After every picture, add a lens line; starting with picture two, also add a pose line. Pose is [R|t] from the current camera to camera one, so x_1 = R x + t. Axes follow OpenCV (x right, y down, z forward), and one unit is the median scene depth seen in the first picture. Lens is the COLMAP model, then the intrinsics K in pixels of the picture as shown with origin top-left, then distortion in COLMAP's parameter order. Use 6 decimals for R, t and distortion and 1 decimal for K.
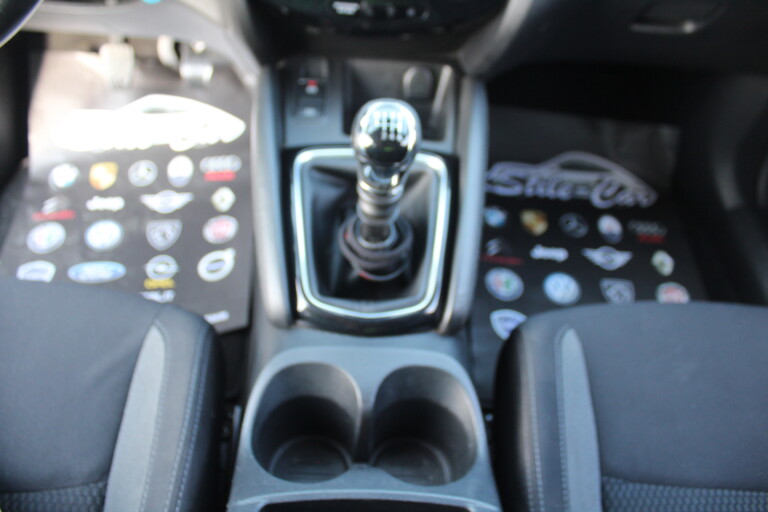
lens RADIAL K [[631.4, 0, 385.8], [0, 631.4, 289.4], [0, 0, 1]] dist [-0.171343, 0.149482]
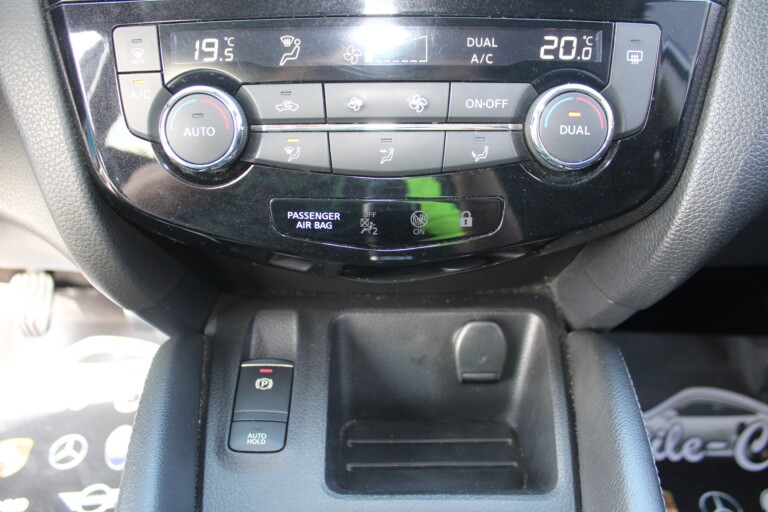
lens RADIAL K [[631.4, 0, 385.8], [0, 631.4, 289.4], [0, 0, 1]] dist [-0.171343, 0.149482]
pose [[0.997287, -0.065954, -0.032681, -0.002802], [0.053860, 0.956493, -0.286740, -0.187069], [0.050171, 0.284202, 0.957451, 0.390640]]
